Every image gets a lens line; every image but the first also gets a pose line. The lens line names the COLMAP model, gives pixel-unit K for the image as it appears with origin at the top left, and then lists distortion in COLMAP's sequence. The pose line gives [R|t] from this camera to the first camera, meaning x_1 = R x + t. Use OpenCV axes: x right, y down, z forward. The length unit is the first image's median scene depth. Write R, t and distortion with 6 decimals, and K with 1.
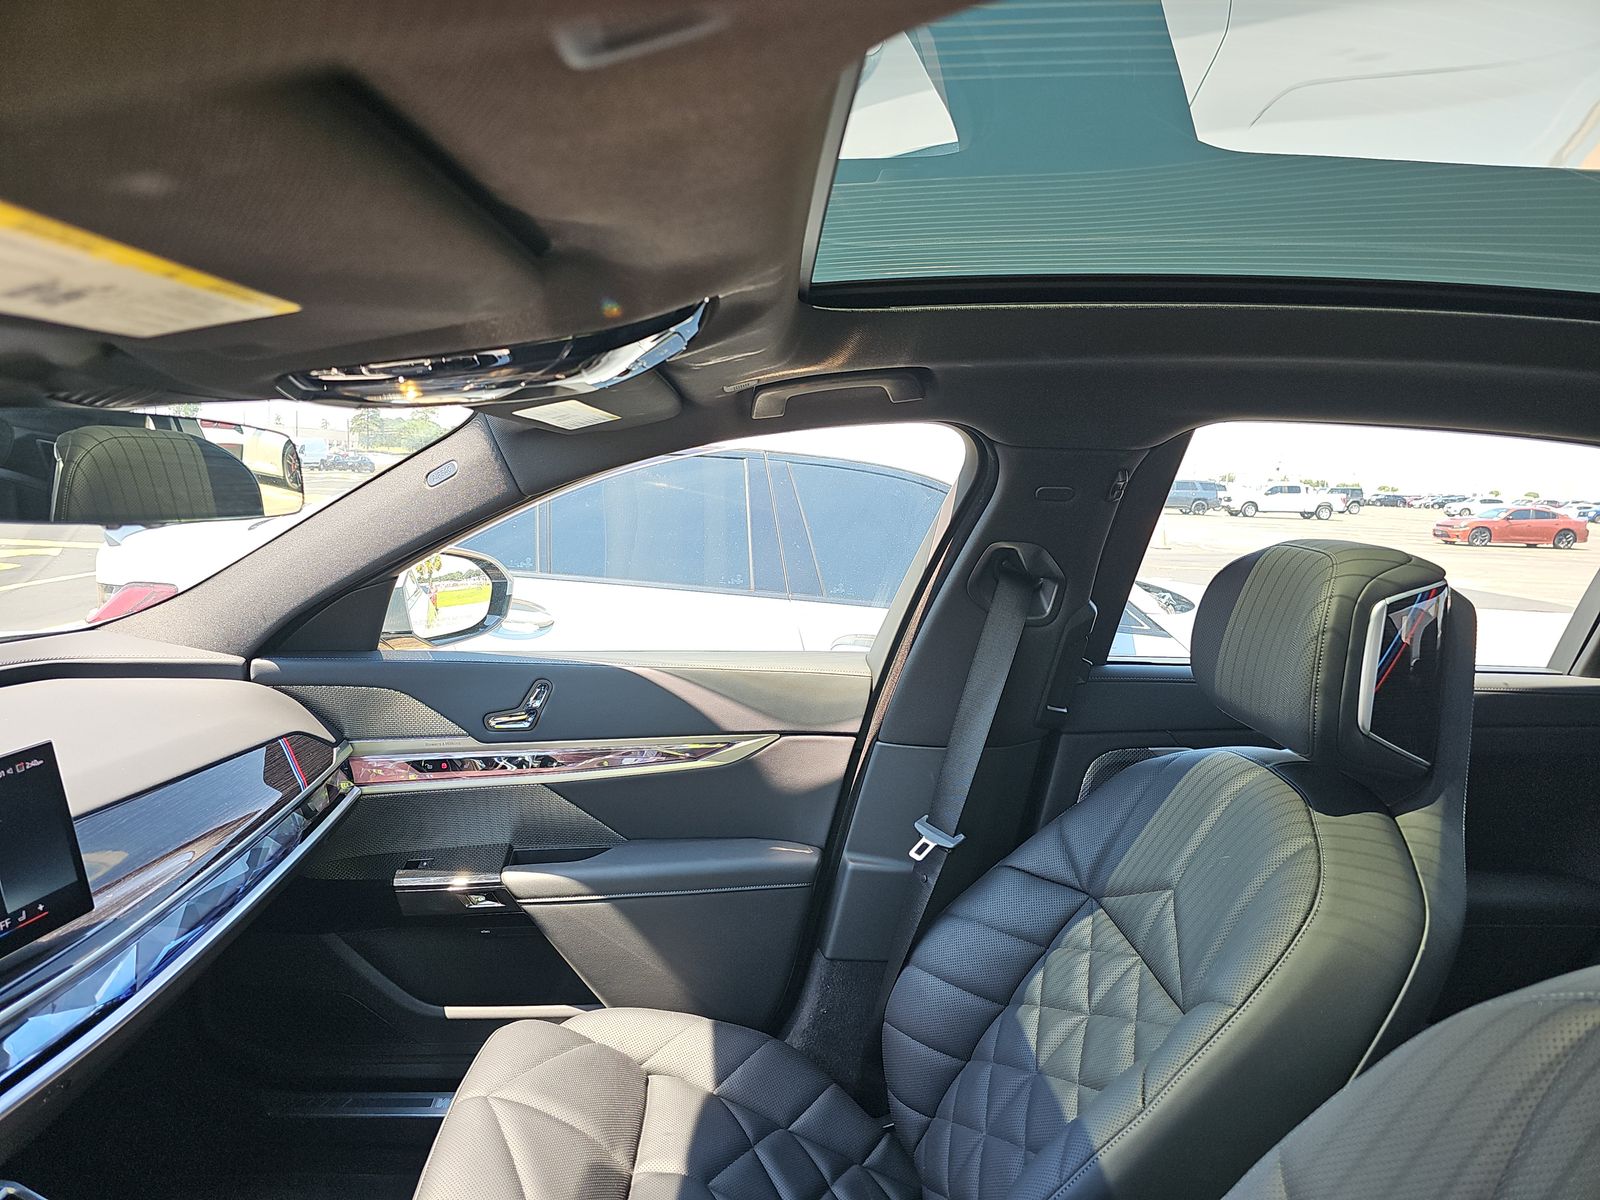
lens RADIAL K [[1060.8, 0, 794.1], [0, 1060.8, 582.5], [0, 0, 1]] dist [0.040715, -0.052307]
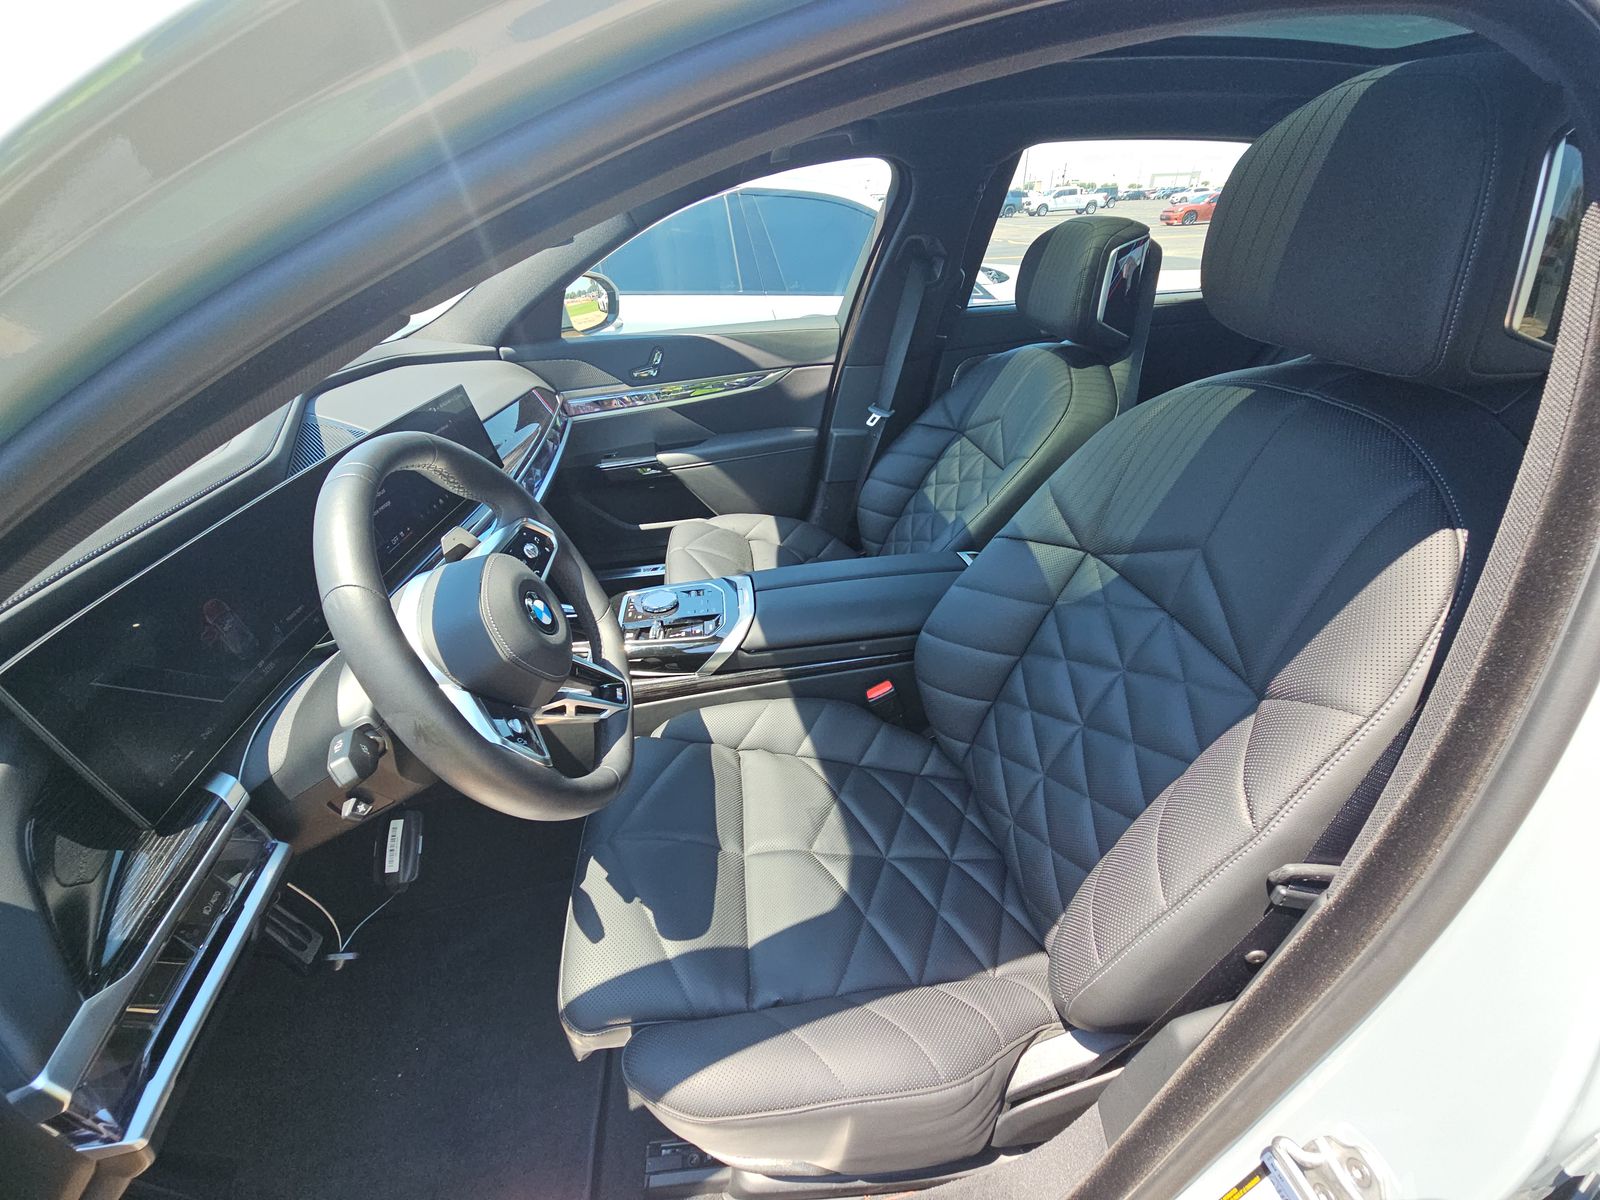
lens RADIAL K [[655.6, 0, 800.0], [0, 655.6, 600.0], [0, 0, 1]] dist [0.010309, -0.006454]
pose [[0.992615, -0.111967, 0.046672, -0.103834], [0.081567, 0.900850, 0.426398, 0.023617], [-0.089787, -0.419442, 0.903331, -0.208314]]
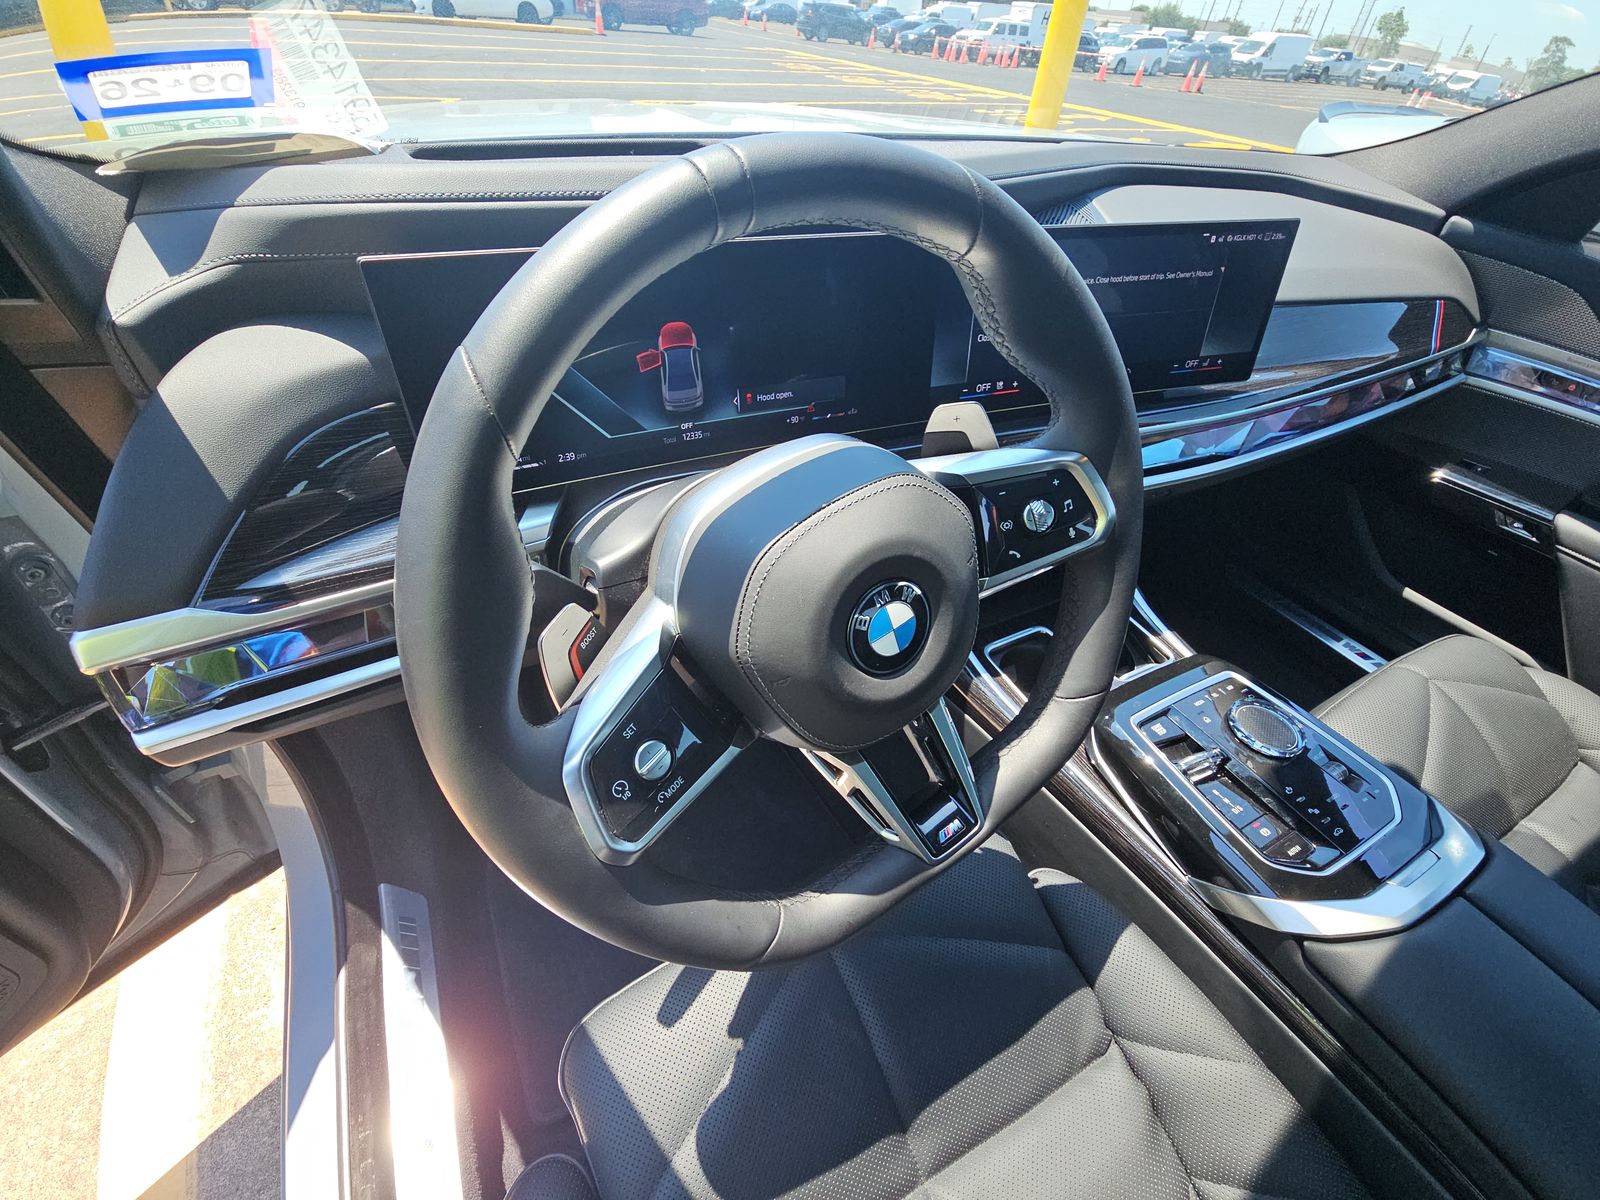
lens RADIAL K [[655.6, 0, 800.0], [0, 655.6, 600.0], [0, 0, 1]] dist [0.010309, -0.006454]
pose [[0.443412, 0.597006, -0.668558, -0.134613], [-0.151519, 0.785085, 0.600569, 0.076902], [0.883418, -0.165001, 0.438574, 0.093603]]
